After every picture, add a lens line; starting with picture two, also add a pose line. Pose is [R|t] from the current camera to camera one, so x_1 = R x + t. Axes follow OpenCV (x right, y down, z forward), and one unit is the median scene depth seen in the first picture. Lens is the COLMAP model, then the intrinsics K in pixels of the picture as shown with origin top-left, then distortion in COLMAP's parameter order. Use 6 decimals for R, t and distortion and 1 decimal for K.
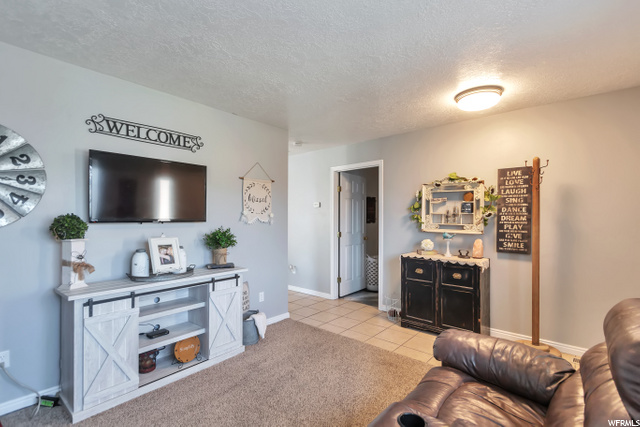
lens RADIAL K [[294.3, 0, 321.0], [0, 294.3, 222.7], [0, 0, 1]] dist [0.001000, 0.000109]
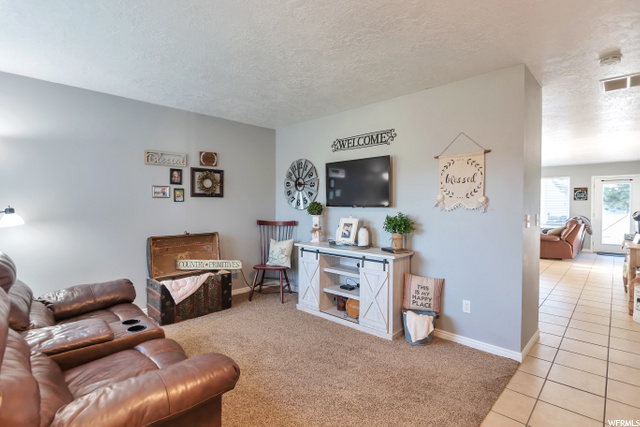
lens RADIAL K [[303.1, 0, 320.0], [0, 303.1, 213.5], [0, 0, 1]] dist [-0.000035, -0.000017]
pose [[-0.053970, 0.030402, -0.998080, 0.765685], [-0.015308, 0.999394, 0.031269, -0.010912], [0.998425, 0.016967, -0.053472, 0.838381]]
